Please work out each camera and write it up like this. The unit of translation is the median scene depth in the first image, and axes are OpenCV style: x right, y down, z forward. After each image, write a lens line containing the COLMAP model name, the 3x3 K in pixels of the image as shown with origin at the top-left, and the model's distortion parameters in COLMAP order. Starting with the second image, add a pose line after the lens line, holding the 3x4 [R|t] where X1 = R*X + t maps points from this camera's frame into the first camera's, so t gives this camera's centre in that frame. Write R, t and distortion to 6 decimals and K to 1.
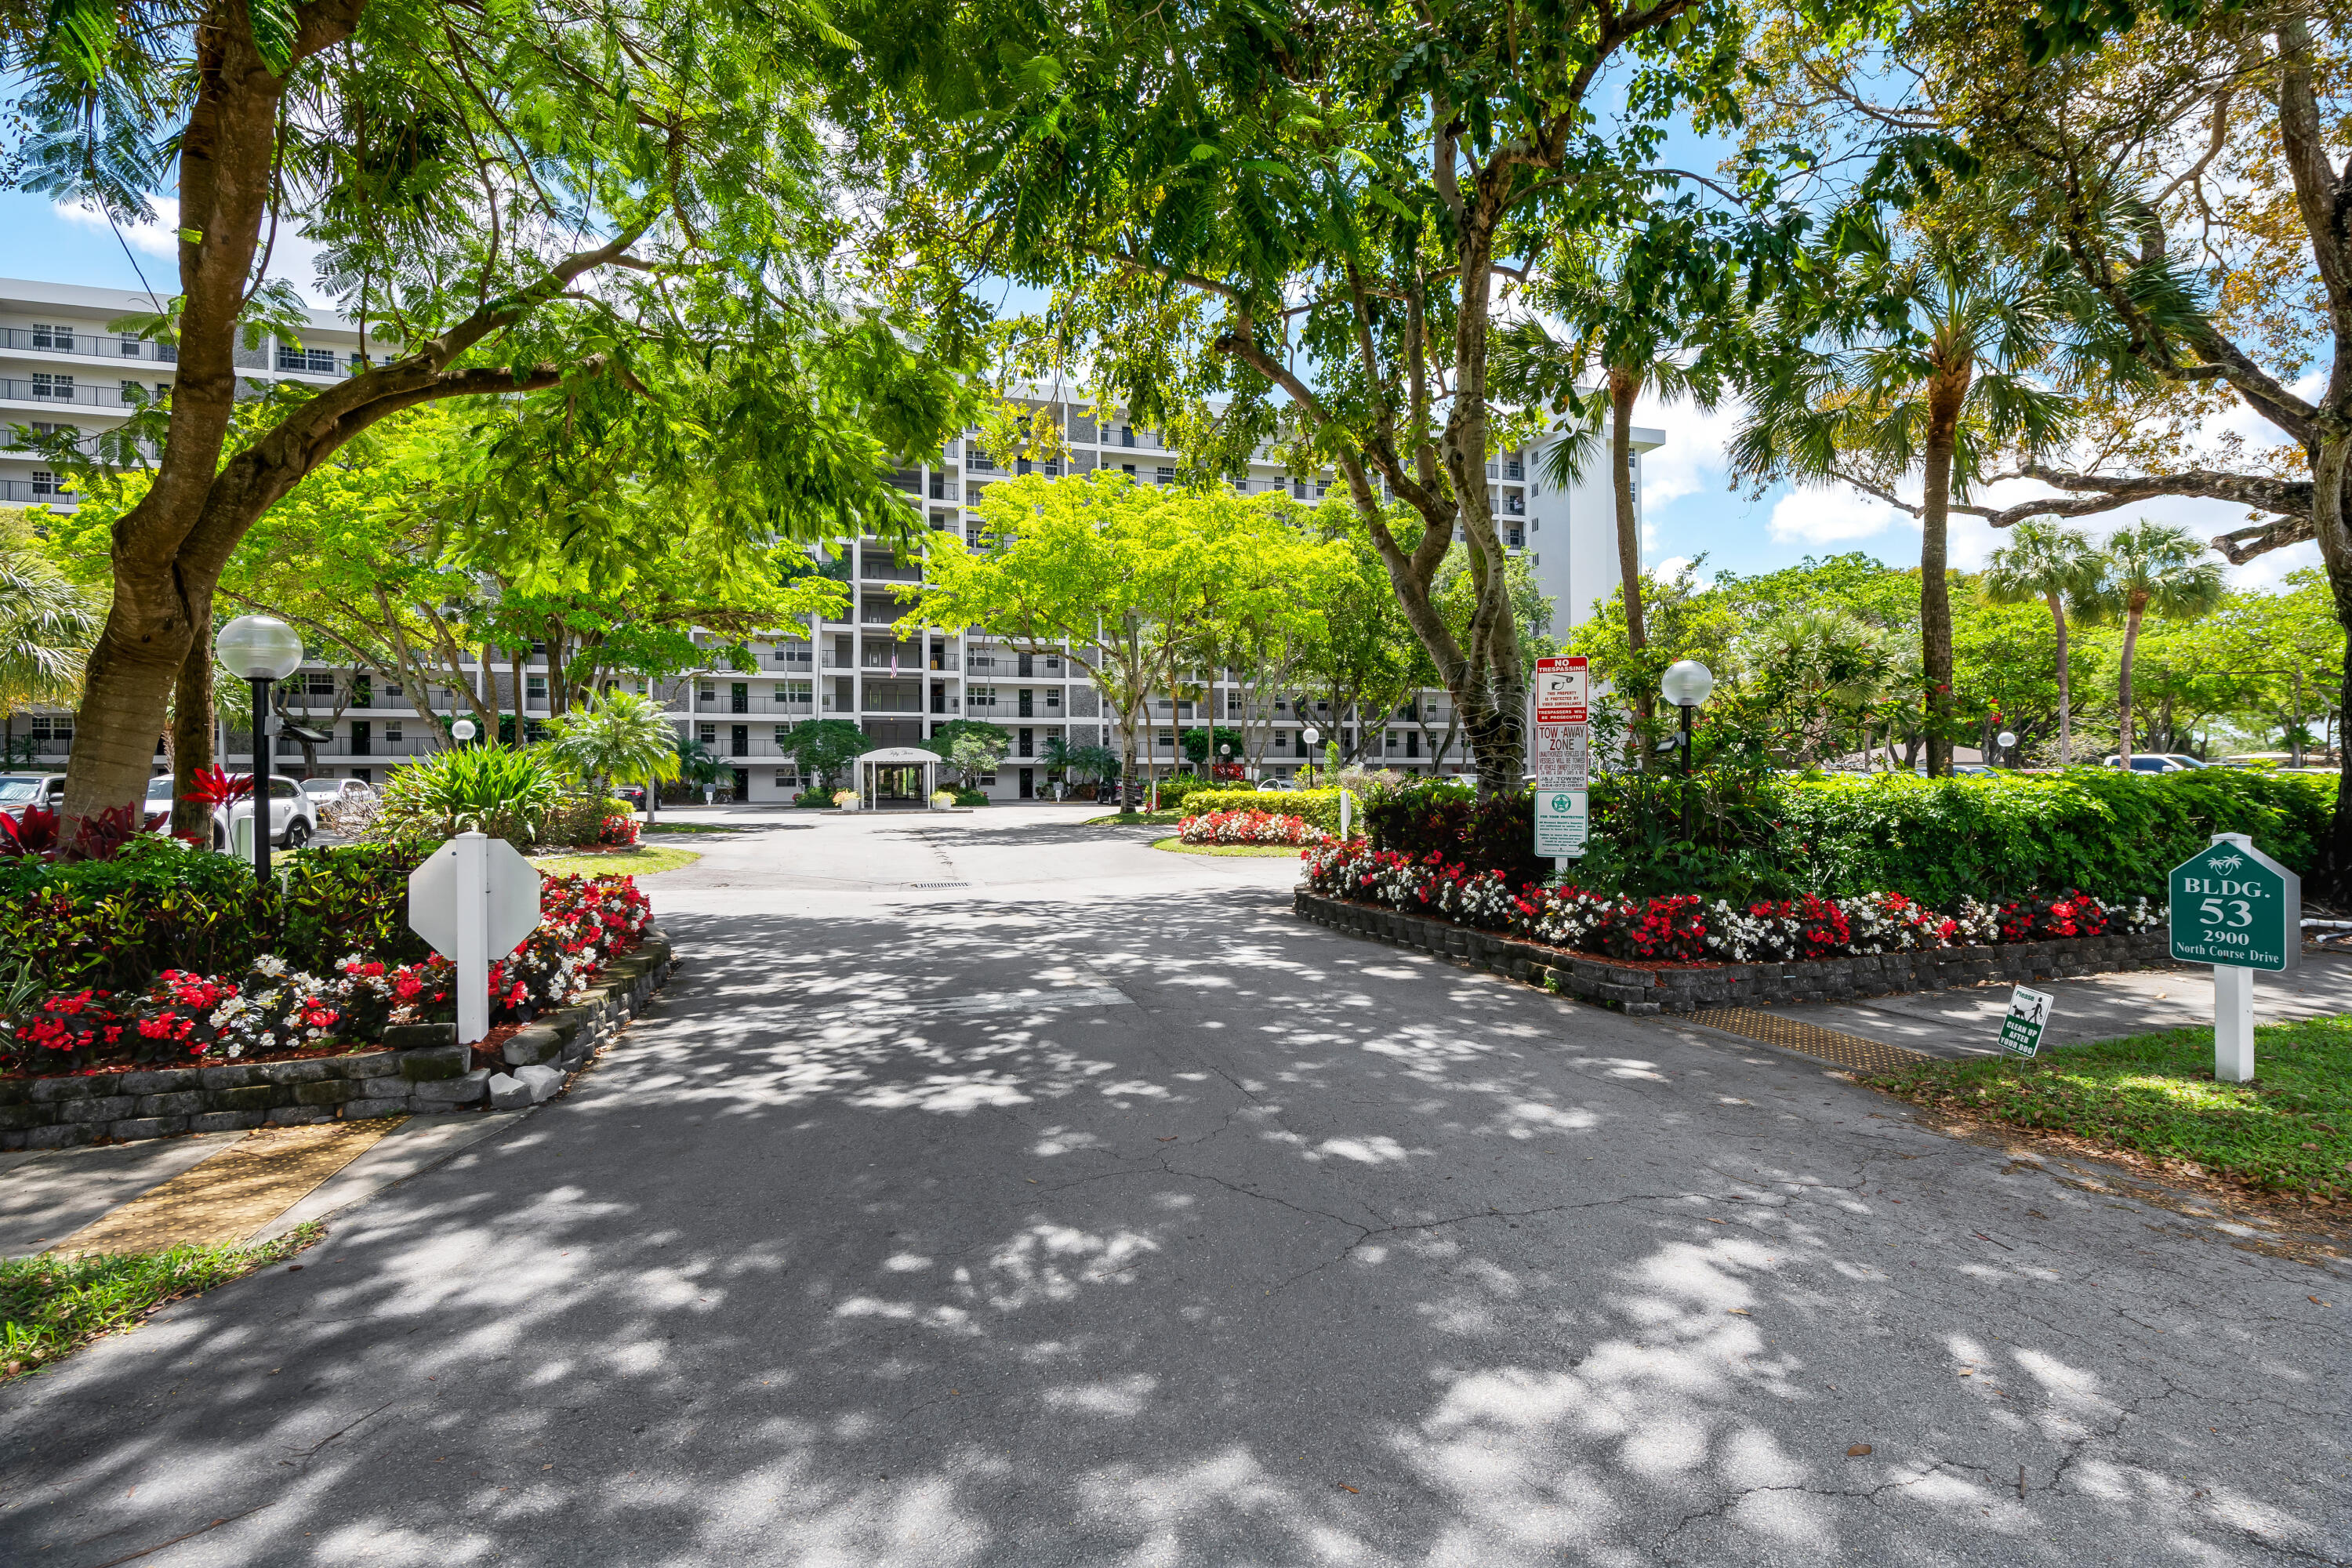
lens RADIAL K [[1091.5, 0, 1197.4], [0, 1091.5, 790.4], [0, 0, 1]] dist [0.001991, 0.000012]
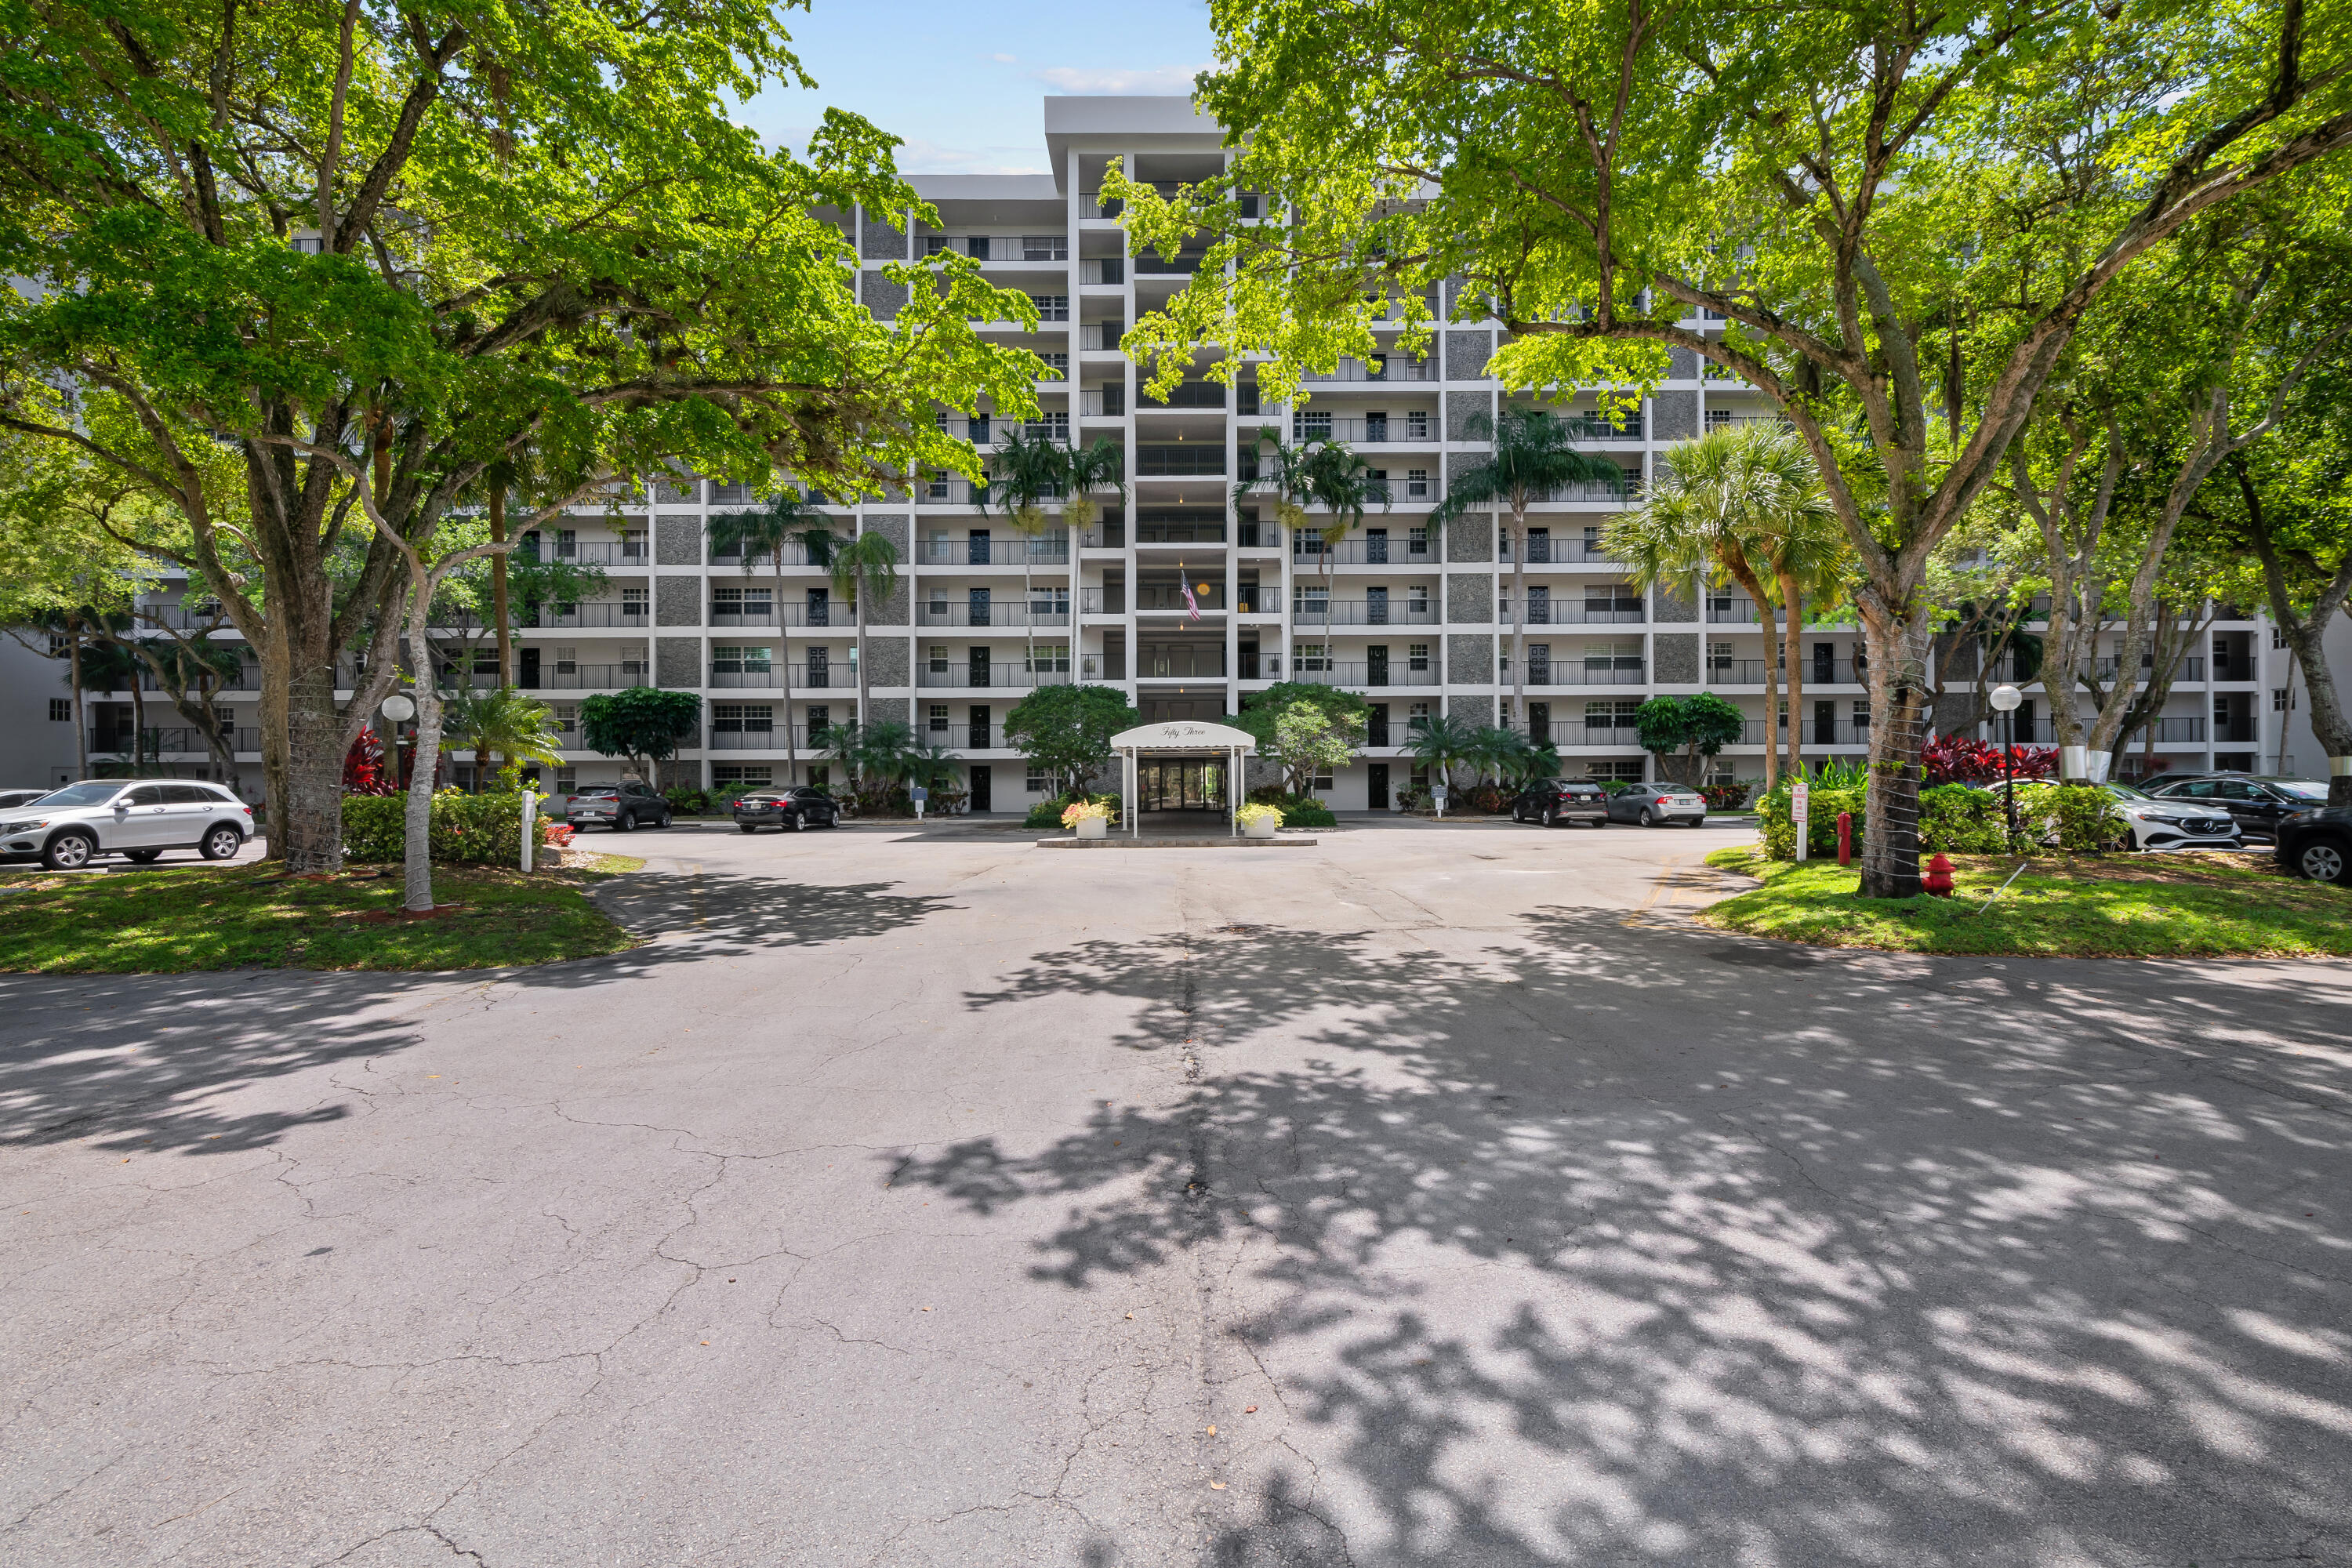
lens RADIAL K [[1086.5, 0, 1176.6], [0, 1086.5, 786.4], [0, 0, 1]] dist [0.000419, 0.000012]
pose [[0.956610, 0.001064, -0.291369, -0.090343], [-0.002471, 0.999987, -0.004462, -0.003716], [0.291360, 0.004988, 0.956600, 0.367974]]
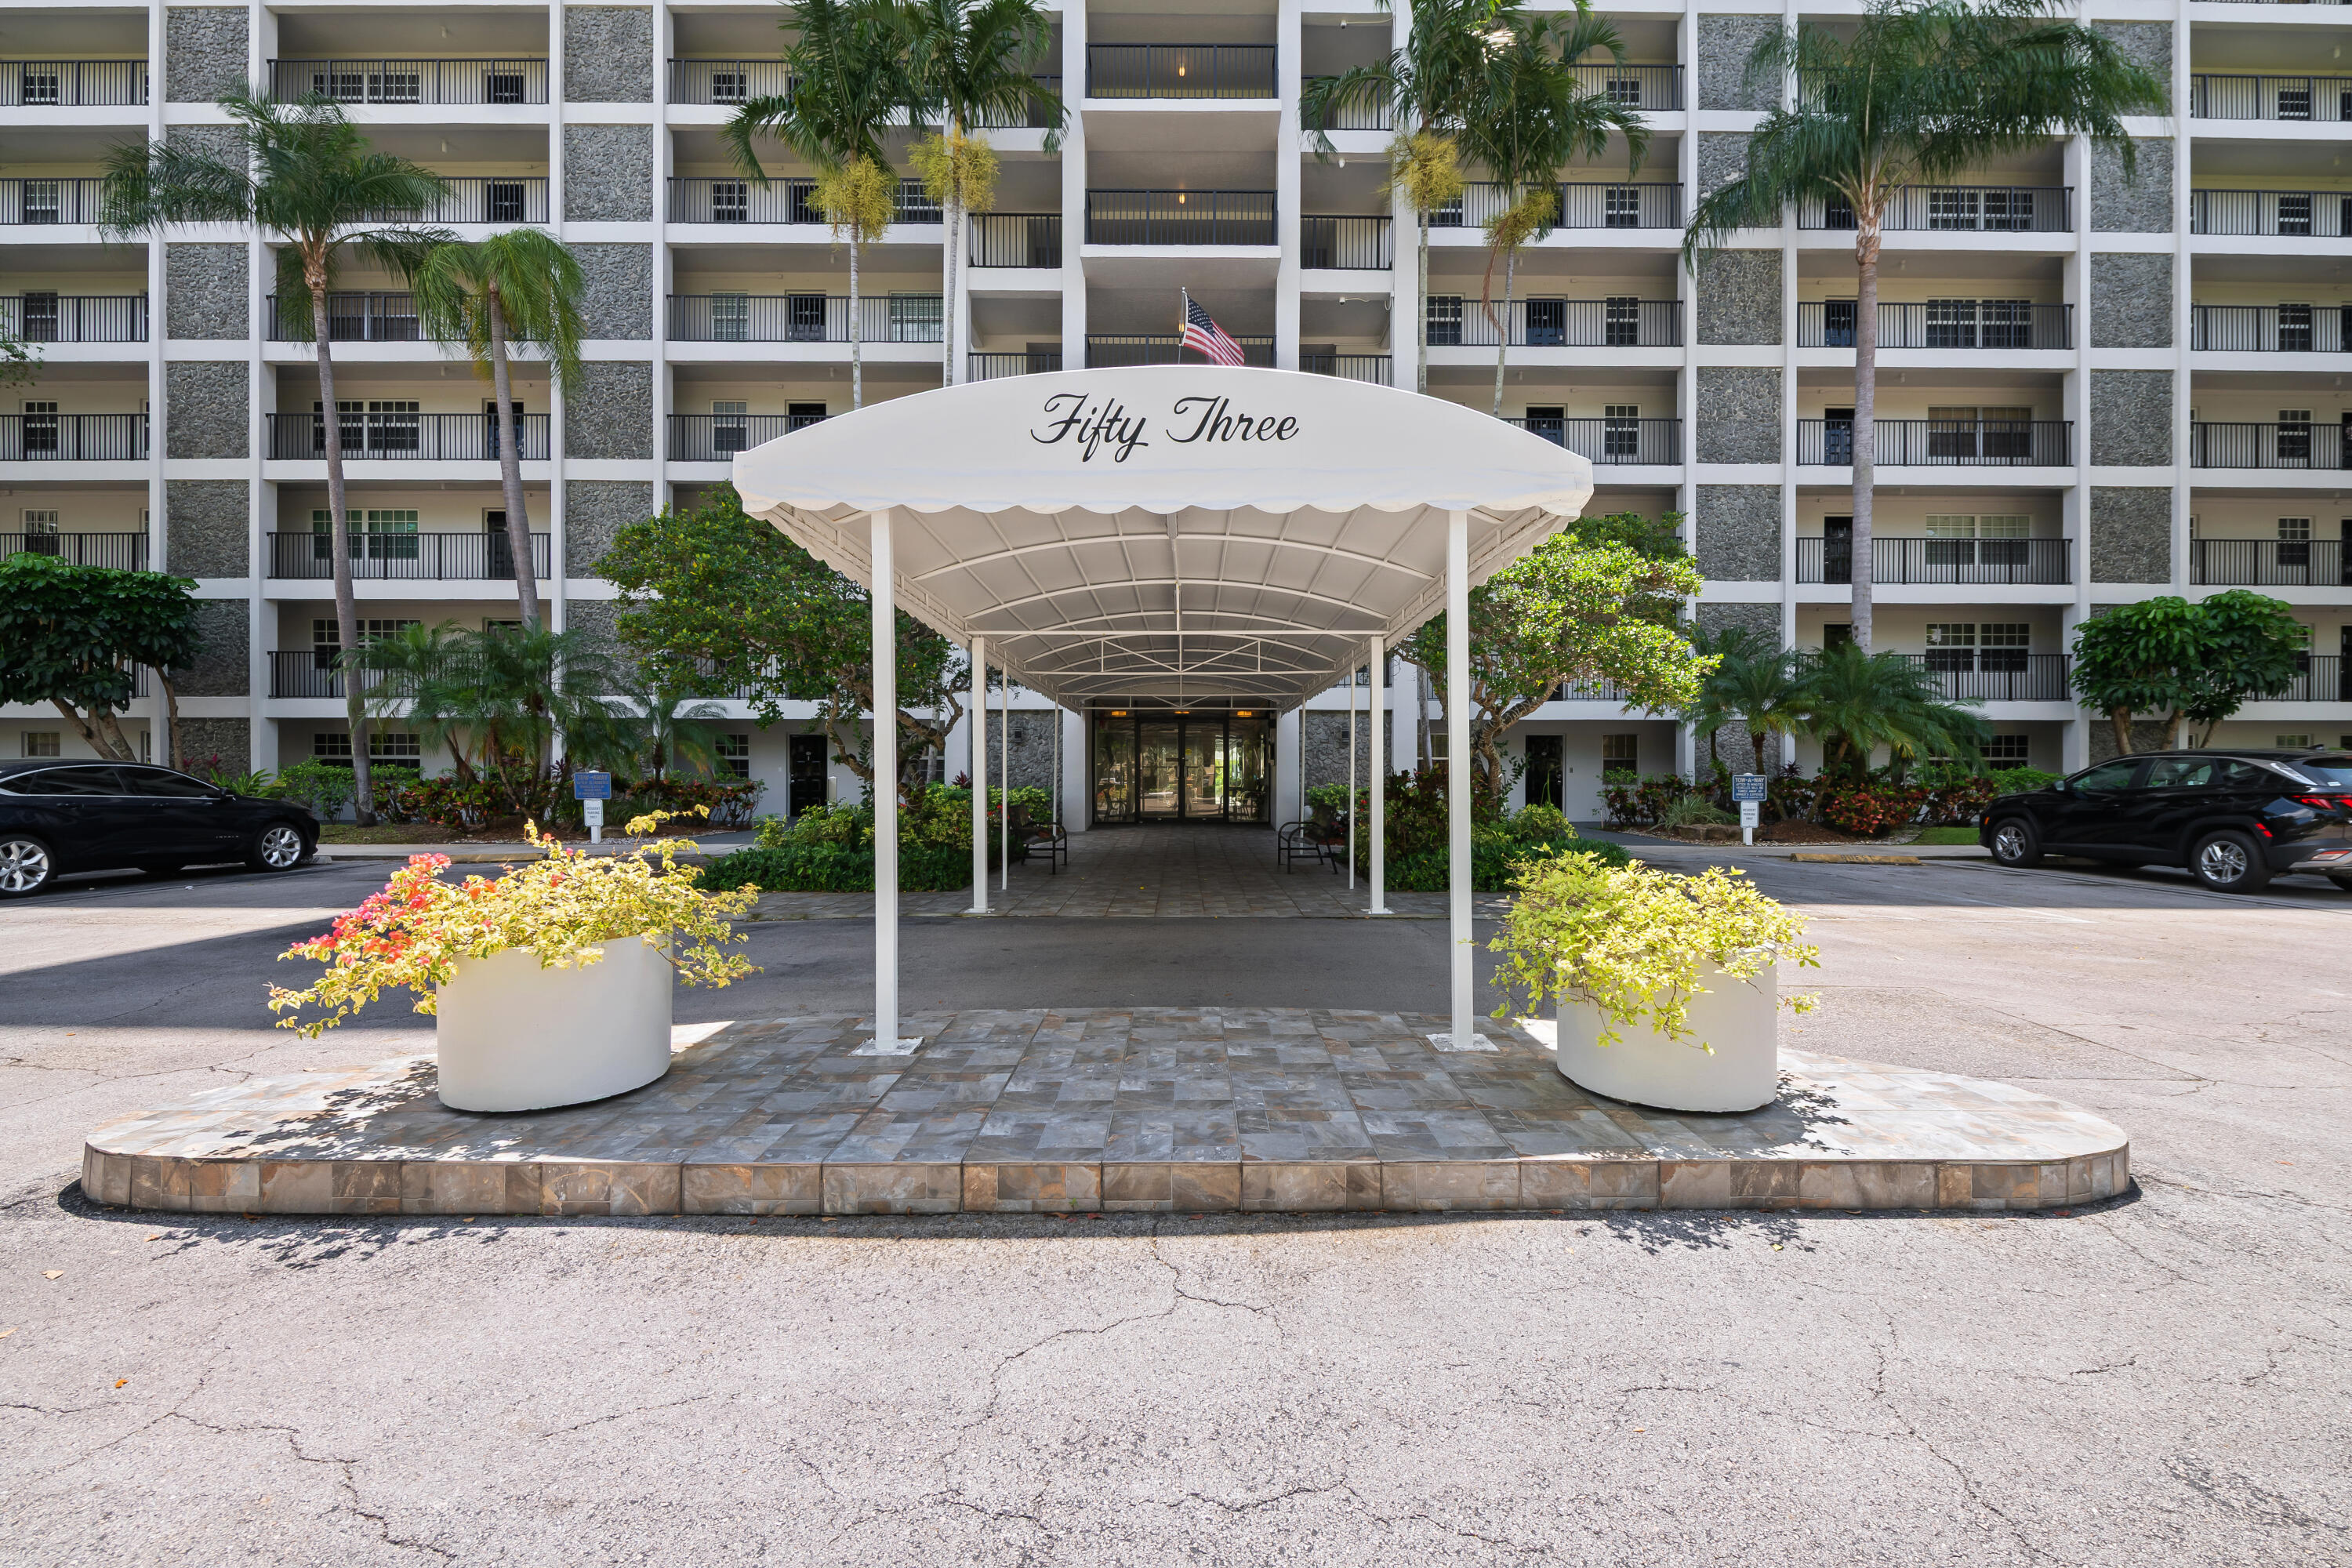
lens RADIAL K [[1016.7, 0, 1179.9], [0, 1016.7, 782.2], [0, 0, 1]] dist [-0.000233, -0.000017]
pose [[0.956411, 0.008592, -0.291898, -0.191051], [-0.008692, 0.999962, 0.000953, -0.004662], [0.291895, 0.001626, 0.956449, 0.711562]]
